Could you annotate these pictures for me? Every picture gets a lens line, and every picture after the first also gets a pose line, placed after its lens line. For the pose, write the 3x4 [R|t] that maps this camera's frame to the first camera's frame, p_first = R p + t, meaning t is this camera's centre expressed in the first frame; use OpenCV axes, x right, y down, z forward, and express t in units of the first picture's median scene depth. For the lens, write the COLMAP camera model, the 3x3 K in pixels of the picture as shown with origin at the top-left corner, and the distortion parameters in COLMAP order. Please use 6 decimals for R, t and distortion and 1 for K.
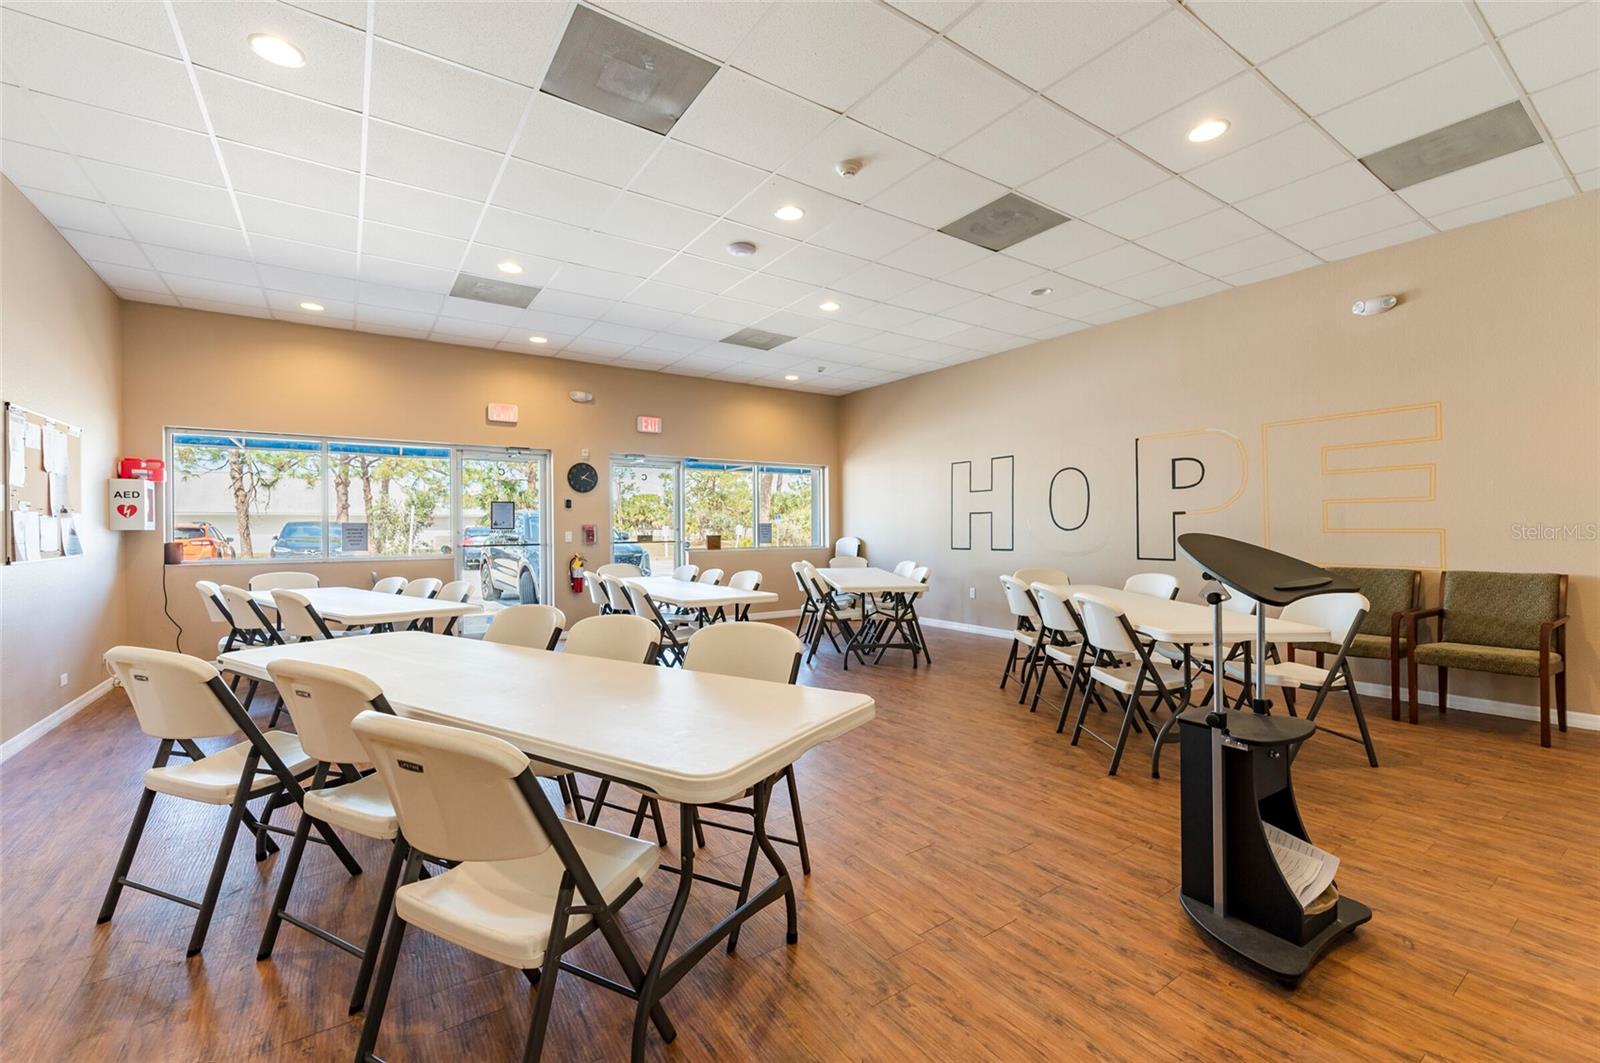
lens RADIAL K [[680.0, 0, 800.0], [0, 680.0, 531.5], [0, 0, 1]] dist [-0.000356, -0.000096]
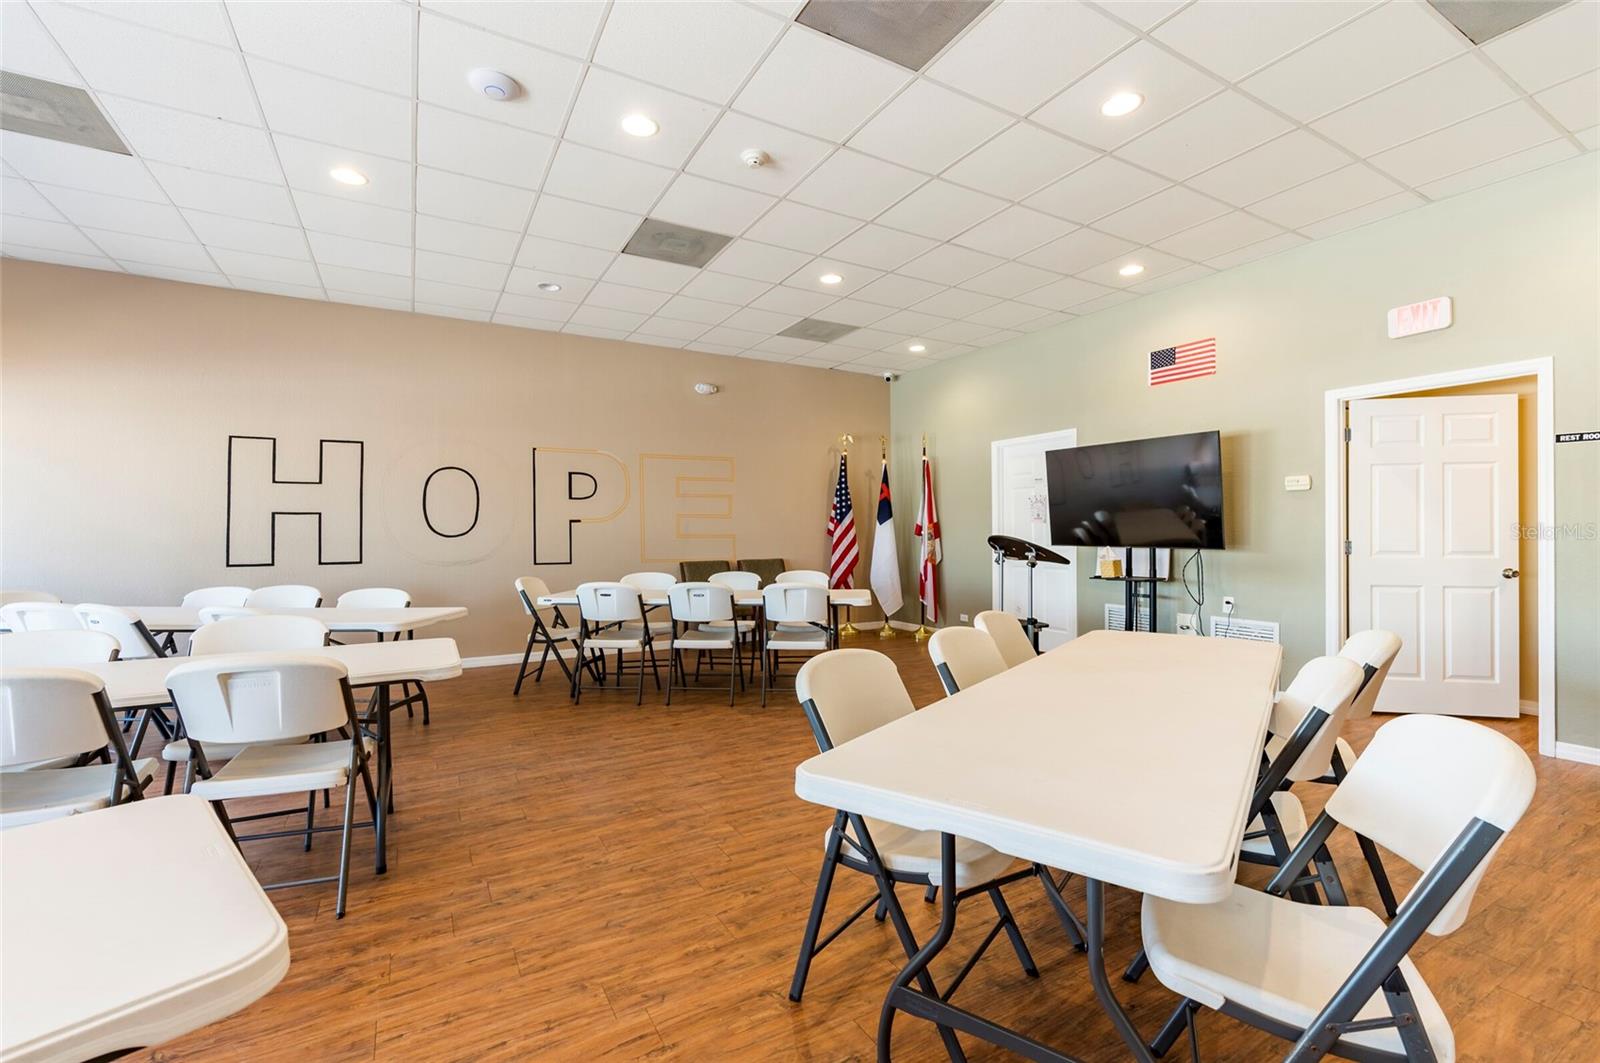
lens RADIAL K [[680.0, 0, 800.0], [0, 680.0, 531.5], [0, 0, 1]] dist [-0.000356, -0.000096]
pose [[0.079723, 0.007417, 0.996789, -0.764000], [0.006175, 0.999949, -0.007934, 0.002693], [-0.996798, 0.006788, 0.079673, 0.757415]]
